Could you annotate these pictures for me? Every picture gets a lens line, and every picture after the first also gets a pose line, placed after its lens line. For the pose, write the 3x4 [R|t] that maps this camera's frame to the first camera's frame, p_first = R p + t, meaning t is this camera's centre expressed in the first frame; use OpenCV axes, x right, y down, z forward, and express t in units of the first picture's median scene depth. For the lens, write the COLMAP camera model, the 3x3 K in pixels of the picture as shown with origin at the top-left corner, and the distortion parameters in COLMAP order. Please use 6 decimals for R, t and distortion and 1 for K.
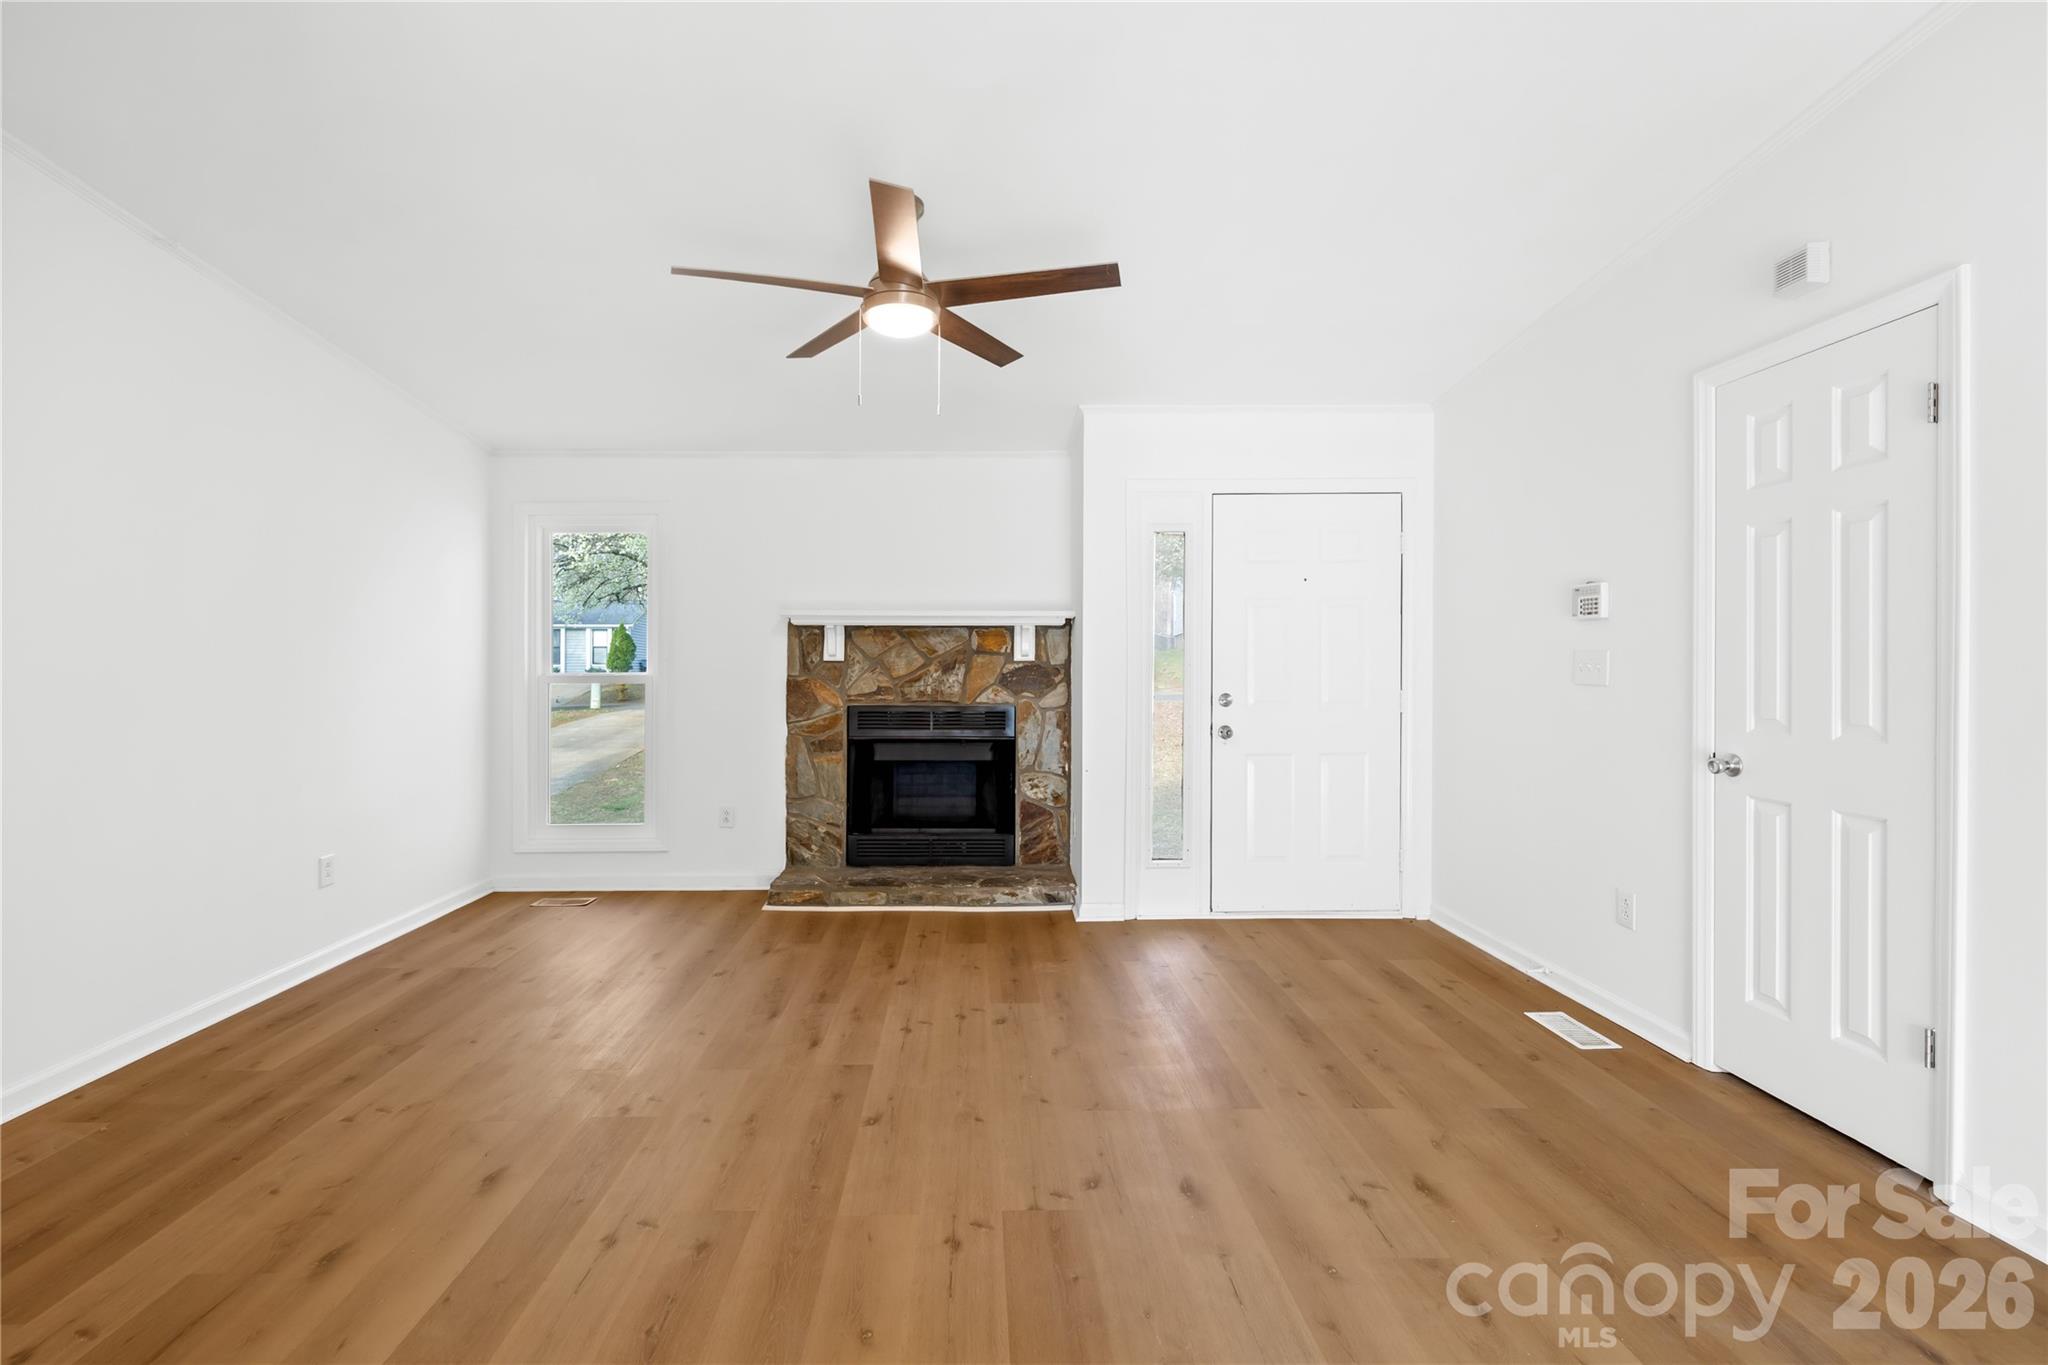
lens RADIAL K [[904.5, 0, 1023.3], [0, 904.5, 675.9], [0, 0, 1]] dist [-0.001064, 0.000971]
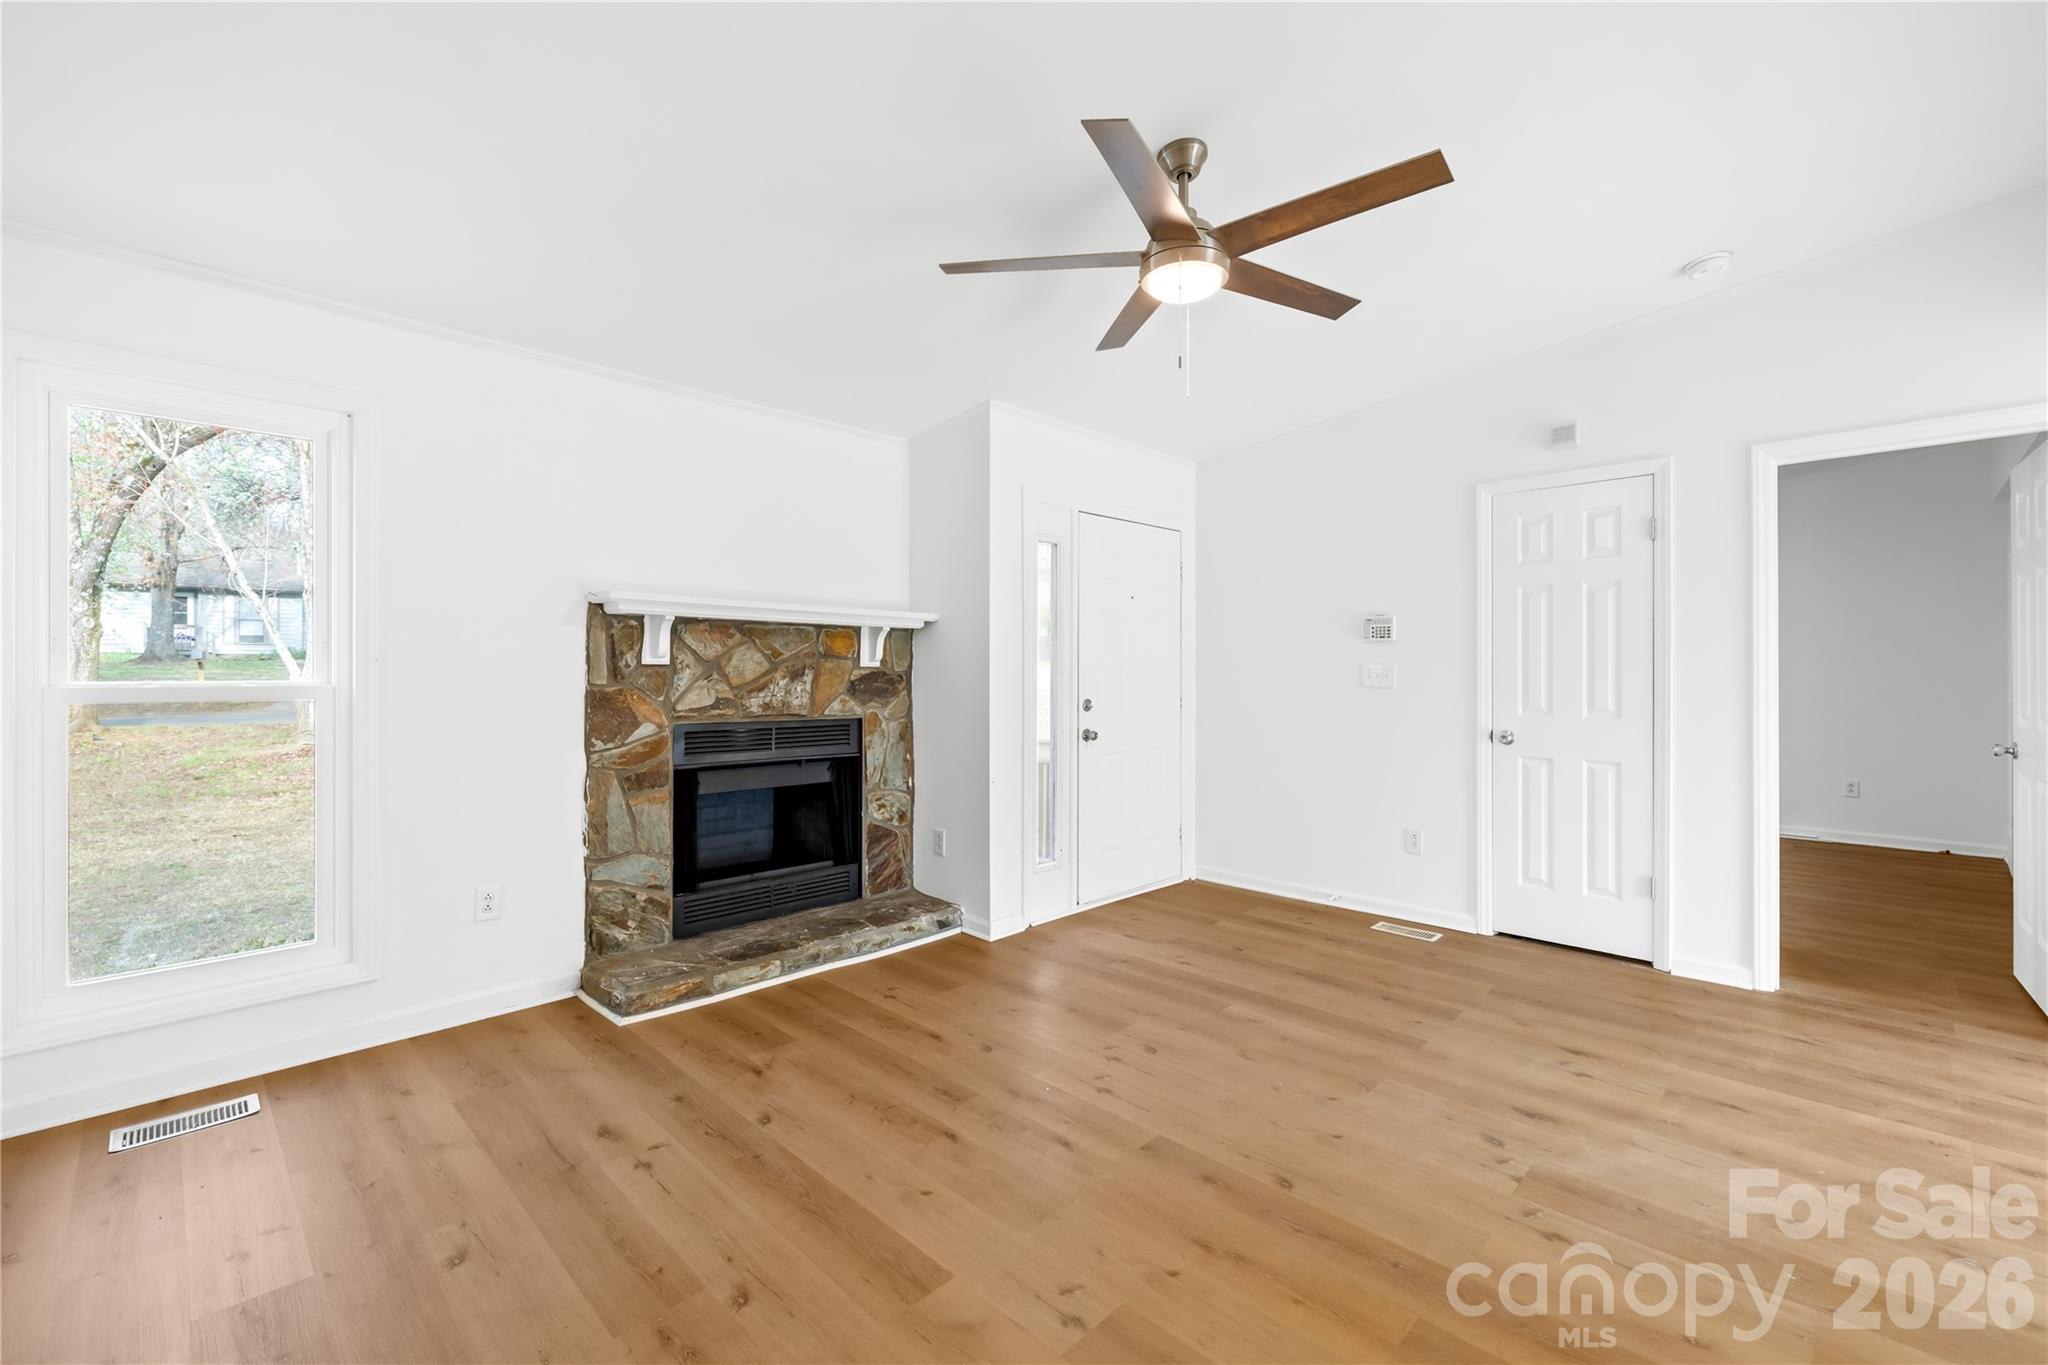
lens RADIAL K [[849.5, 0, 1024.3], [0, 849.5, 679.8], [0, 0, 1]] dist [-0.001634, -0.000200]
pose [[0.715055, -0.001019, 0.699068, -0.479001], [0.004310, 0.999986, -0.002950, -0.000615], [-0.699055, 0.005122, 0.715049, 0.298235]]
